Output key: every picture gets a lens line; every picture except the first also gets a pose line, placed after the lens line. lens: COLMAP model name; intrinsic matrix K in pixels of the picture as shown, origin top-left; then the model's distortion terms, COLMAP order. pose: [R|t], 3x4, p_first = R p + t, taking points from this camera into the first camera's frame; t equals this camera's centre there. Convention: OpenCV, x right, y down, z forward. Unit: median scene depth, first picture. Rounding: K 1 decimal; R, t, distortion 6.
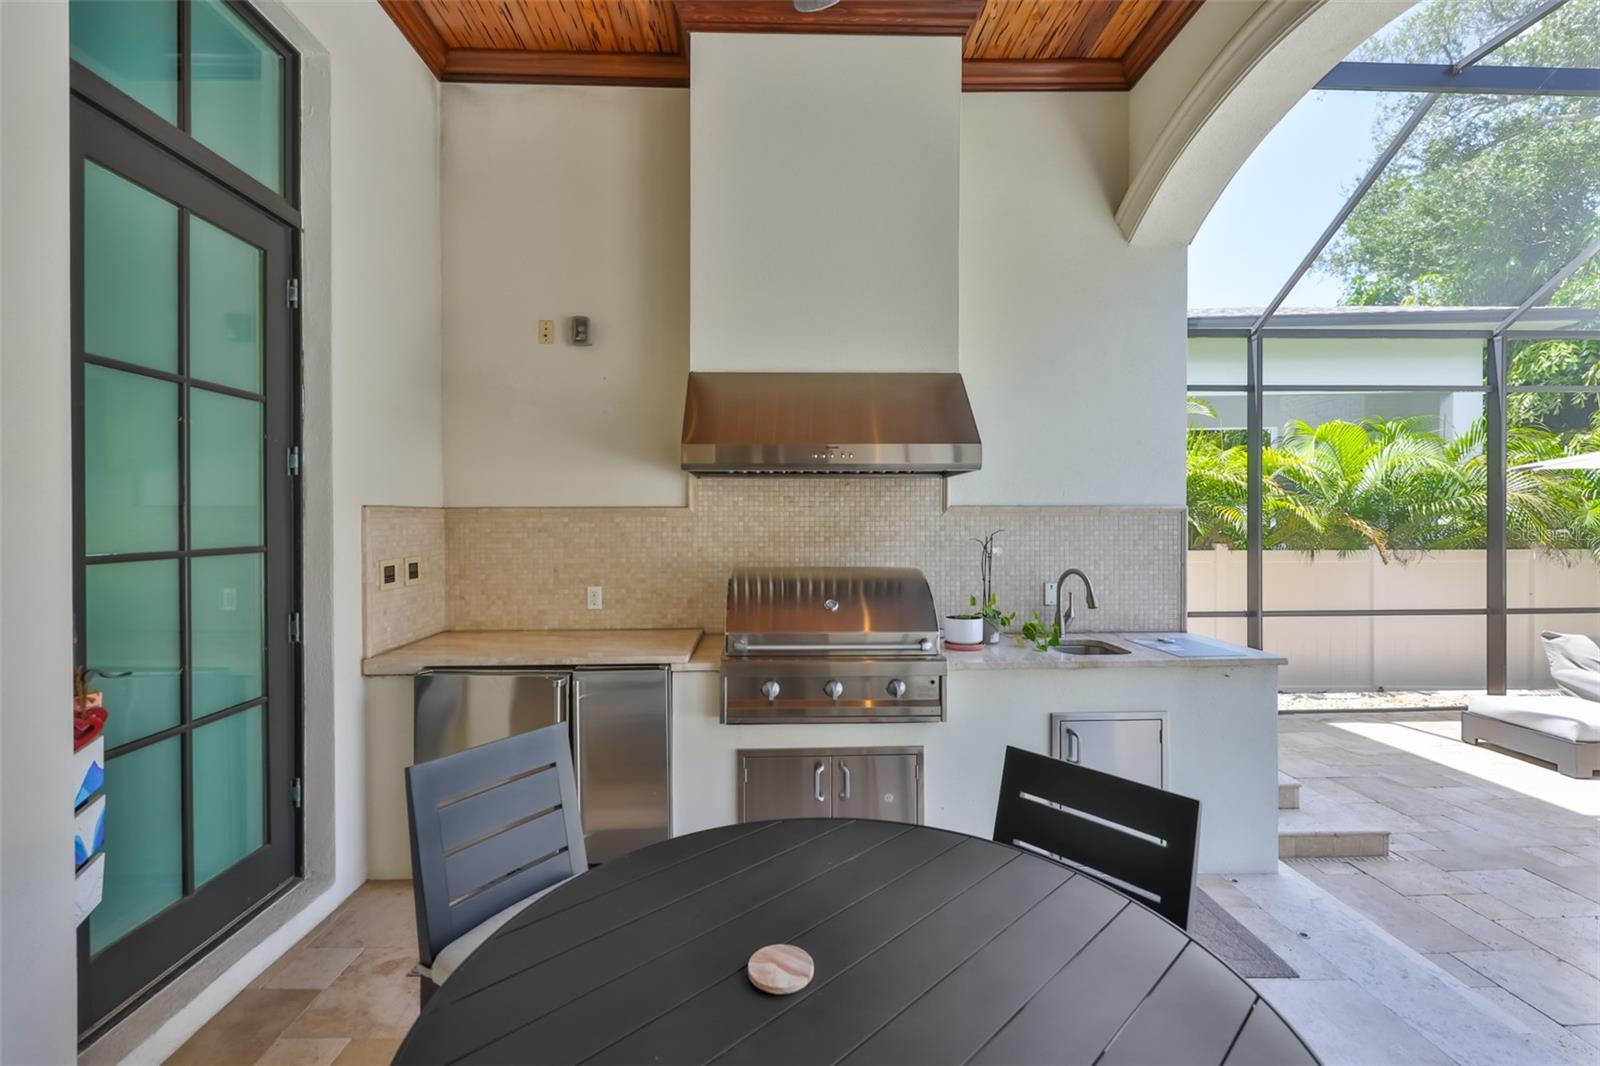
lens RADIAL K [[727.8, 0, 778.1], [0, 727.8, 517.4], [0, 0, 1]] dist [-0.002327, -0.000008]
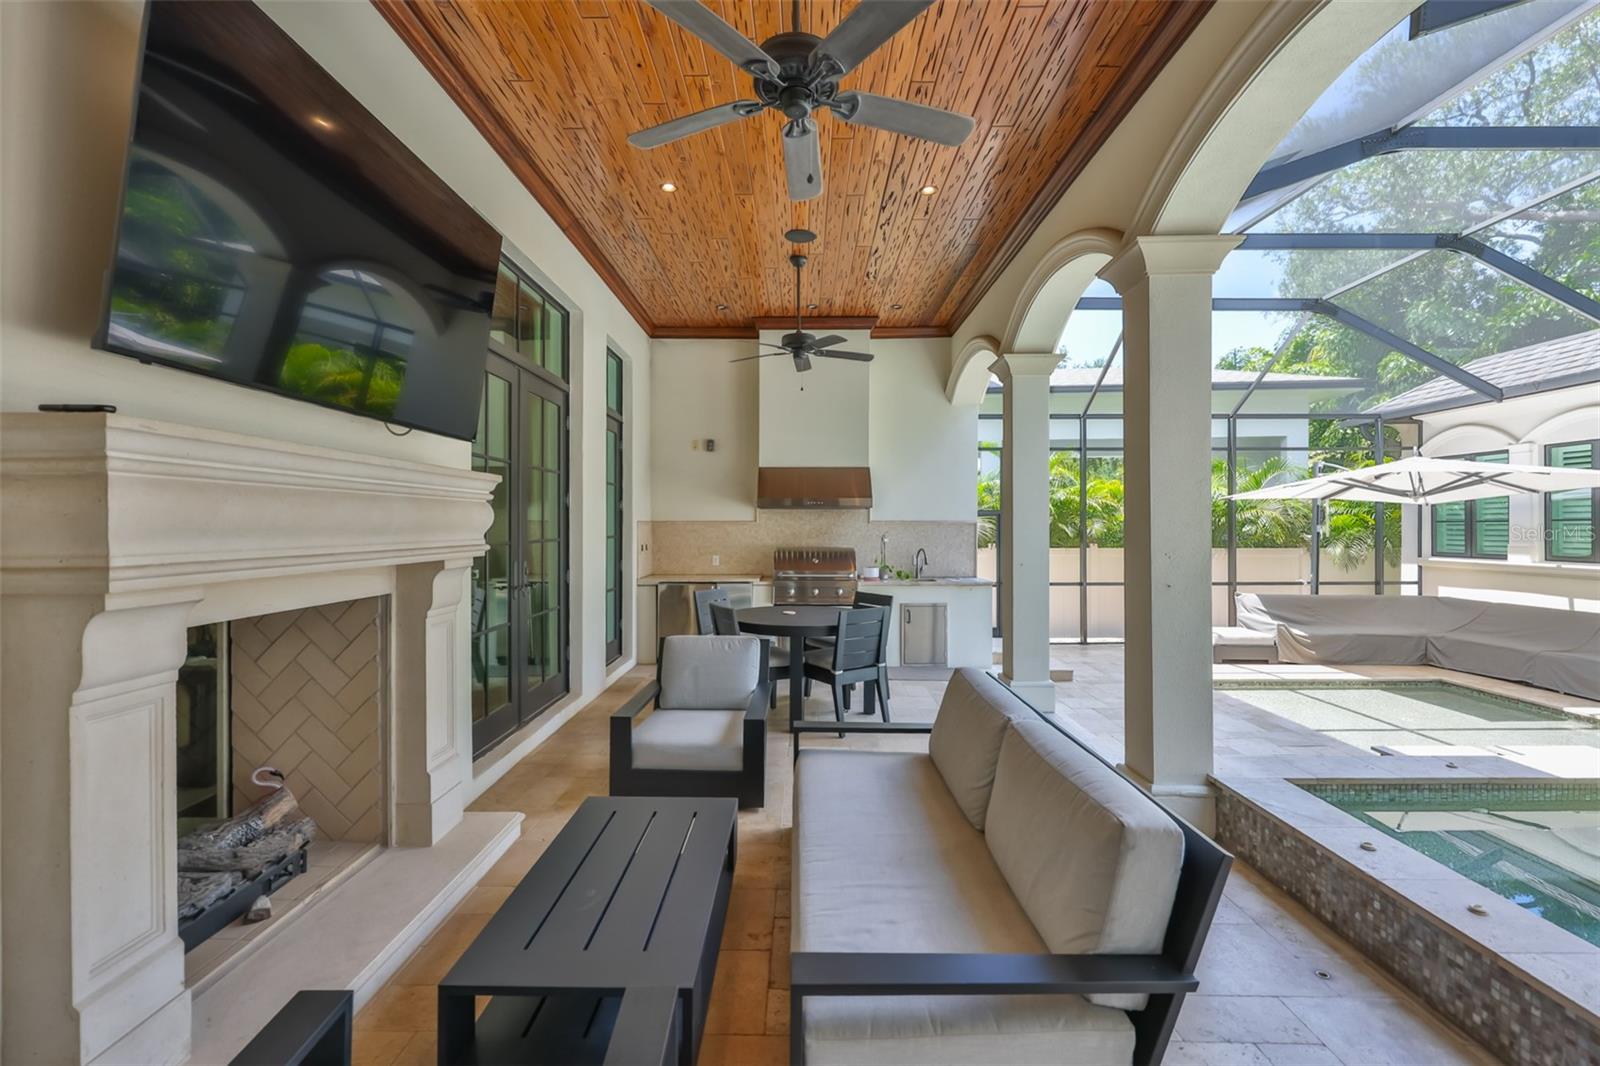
lens RADIAL K [[686.7, 0, 799.8], [0, 686.7, 530.5], [0, 0, 1]] dist [-0.003890, 0.000118]
pose [[0.999848, 0.002660, -0.017259, 0.052402], [-0.002559, 0.999979, 0.005882, 0.001804], [0.017274, -0.005837, 0.999834, -1.180349]]
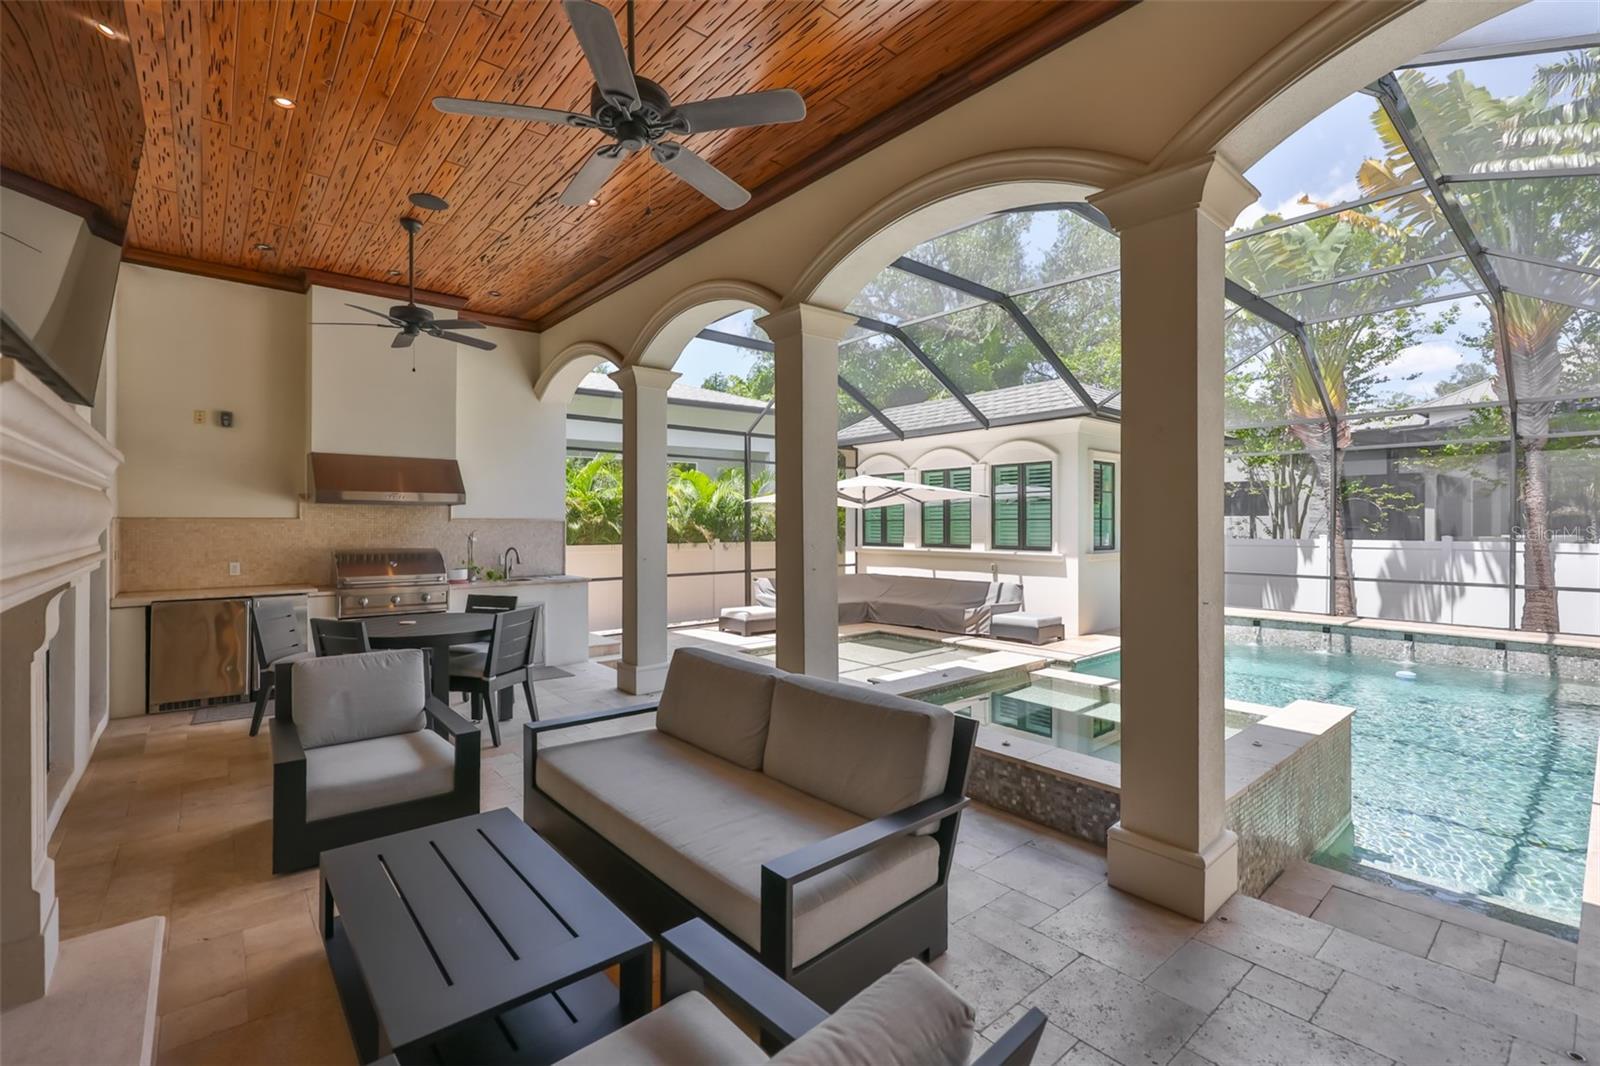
lens RADIAL K [[692.7, 0, 798.8], [0, 692.7, 529.2], [0, 0, 1]] dist [-0.003293, 0.000435]
pose [[0.774037, -0.002714, 0.633134, -0.256557], [-0.001328, 0.999982, 0.005909, 0.001442], [-0.633139, -0.005415, 0.774019, -1.191481]]
